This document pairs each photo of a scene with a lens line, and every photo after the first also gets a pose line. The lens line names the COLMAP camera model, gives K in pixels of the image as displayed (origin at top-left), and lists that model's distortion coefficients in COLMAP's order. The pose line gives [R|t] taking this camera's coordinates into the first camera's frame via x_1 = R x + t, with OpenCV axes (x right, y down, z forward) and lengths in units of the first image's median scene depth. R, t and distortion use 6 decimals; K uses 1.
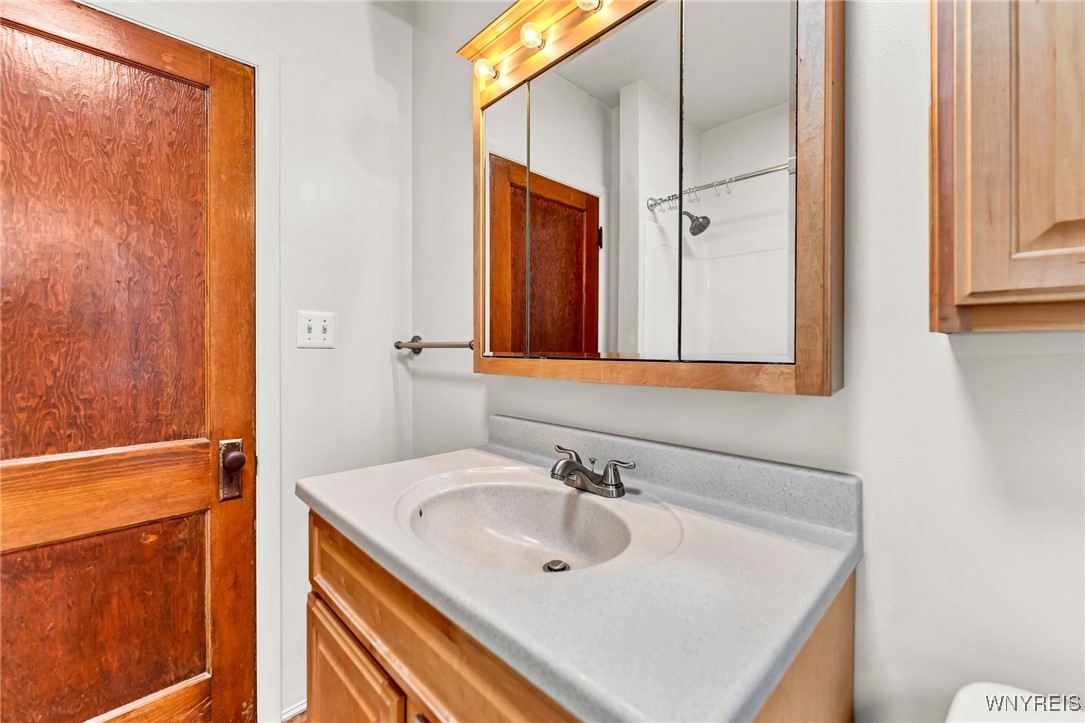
lens RADIAL K [[460.1, 0, 537.7], [0, 460.1, 353.0], [0, 0, 1]] dist [-0.001364, -0.000157]
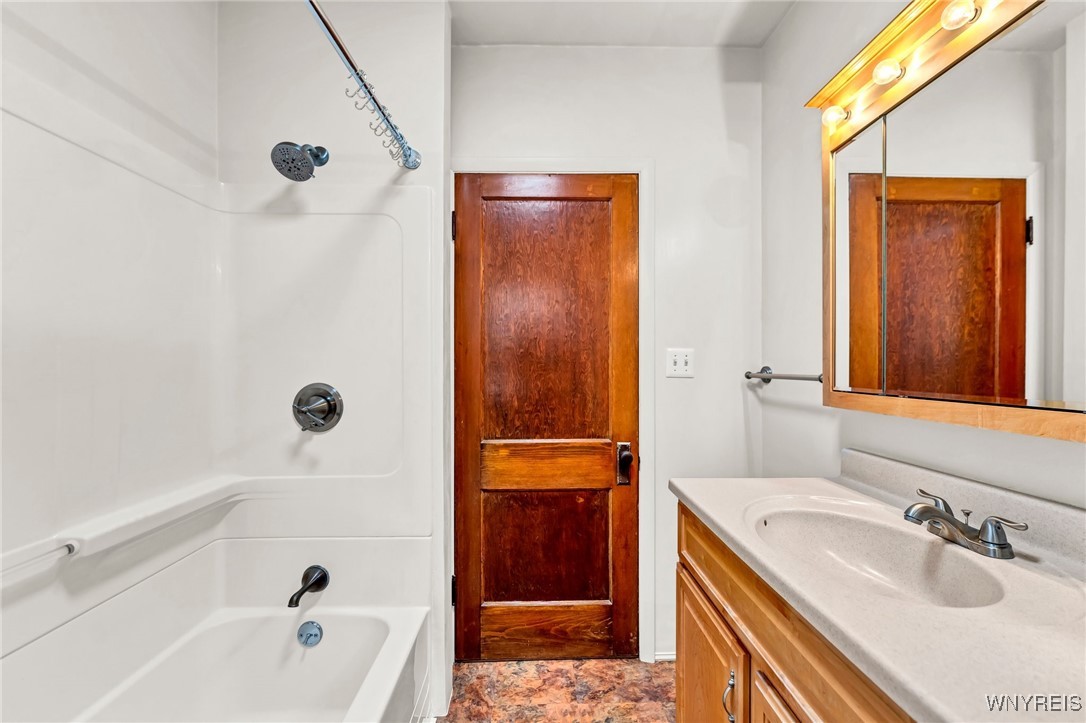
lens RADIAL K [[460.5, 0, 538.2], [0, 460.5, 352.9], [0, 0, 1]] dist [-0.001364, -0.000157]
pose [[0.745457, -0.009047, -0.666492, 0.091337], [-0.012304, 0.999551, -0.027329, -0.048044], [0.666440, 0.028574, 0.745011, -0.257938]]
